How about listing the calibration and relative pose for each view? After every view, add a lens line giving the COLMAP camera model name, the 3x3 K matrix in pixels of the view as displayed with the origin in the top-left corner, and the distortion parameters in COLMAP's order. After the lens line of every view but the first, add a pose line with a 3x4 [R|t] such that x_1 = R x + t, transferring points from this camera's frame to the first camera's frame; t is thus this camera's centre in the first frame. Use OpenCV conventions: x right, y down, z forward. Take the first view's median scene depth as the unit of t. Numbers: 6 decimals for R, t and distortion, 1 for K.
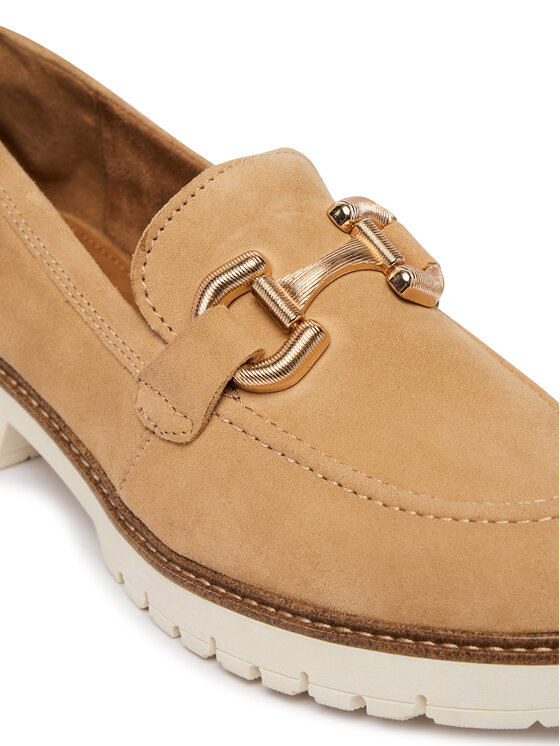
lens RADIAL K [[1837.0, 0, 280.7], [0, 1837.0, 372.8], [0, 0, 1]] dist [-0.109481, 0.000000]
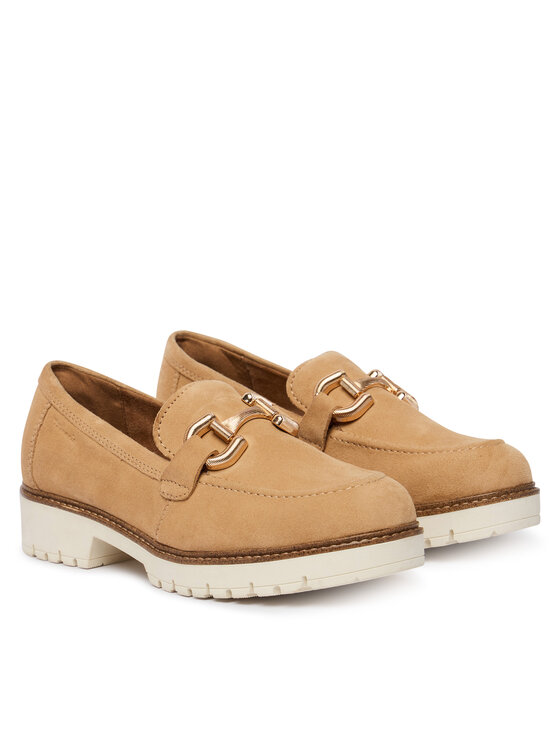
lens RADIAL K [[2194.2, 0, 279.9], [0, 2194.2, 372.7], [0, 0, 1]] dist [-0.195166, 0.000000]
pose [[0.994198, -0.092221, 0.055371, -0.071177], [0.106046, 0.926568, -0.360869, 0.841515], [-0.018025, 0.364647, 0.930971, -1.450661]]
